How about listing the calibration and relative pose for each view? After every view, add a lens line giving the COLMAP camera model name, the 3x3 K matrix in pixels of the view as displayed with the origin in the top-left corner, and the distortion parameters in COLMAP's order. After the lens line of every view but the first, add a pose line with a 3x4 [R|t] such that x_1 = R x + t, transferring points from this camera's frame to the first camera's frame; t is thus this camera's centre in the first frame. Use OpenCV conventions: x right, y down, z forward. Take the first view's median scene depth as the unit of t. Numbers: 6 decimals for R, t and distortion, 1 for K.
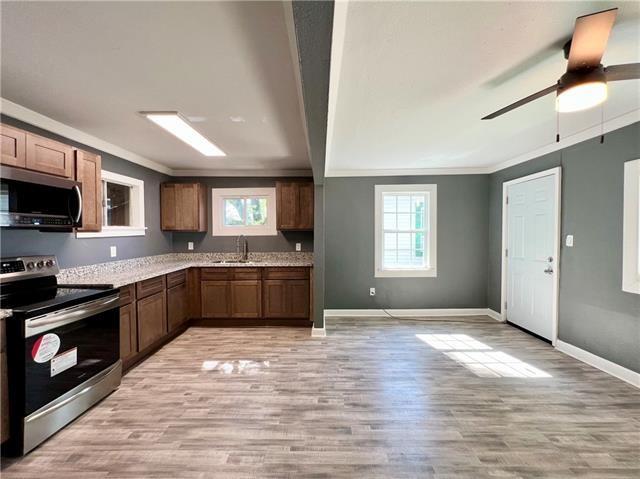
lens RADIAL K [[261.0, 0, 314.2], [0, 261.0, 236.3], [0, 0, 1]] dist [-0.001423, 0.000226]
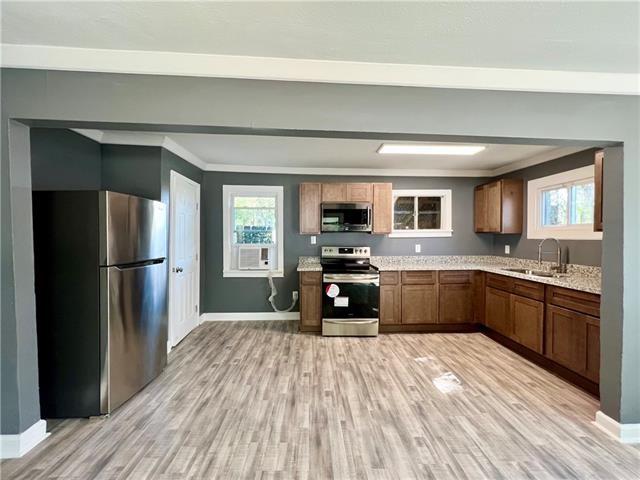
lens RADIAL K [[261.0, 0, 323.5], [0, 261.0, 237.1], [0, 0, 1]] dist [-0.001423, 0.000226]
pose [[0.084295, 0.013697, -0.996347, 0.593926], [-0.020604, 0.999716, 0.012000, -0.006308], [0.996228, 0.019517, 0.084553, 0.455976]]
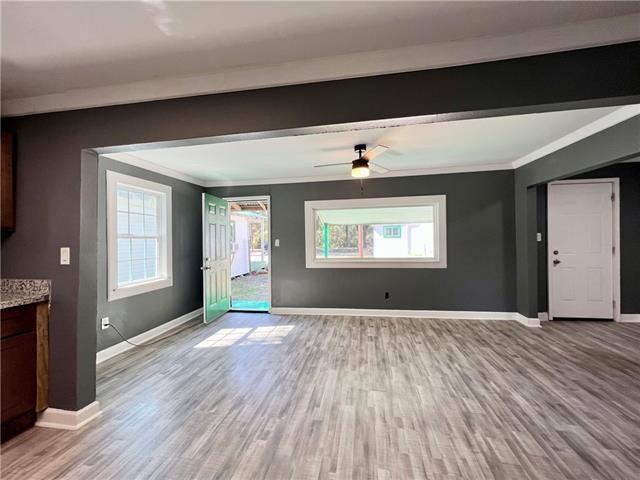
lens RADIAL K [[261.0, 0, 315.3], [0, 261.0, 239.3], [0, 0, 1]] dist [-0.001423, 0.000226]
pose [[0.154440, 0.004979, 0.987990, -0.560113], [0.024214, 0.999668, -0.008823, 0.014924], [-0.987705, 0.025286, 0.154268, 0.513907]]
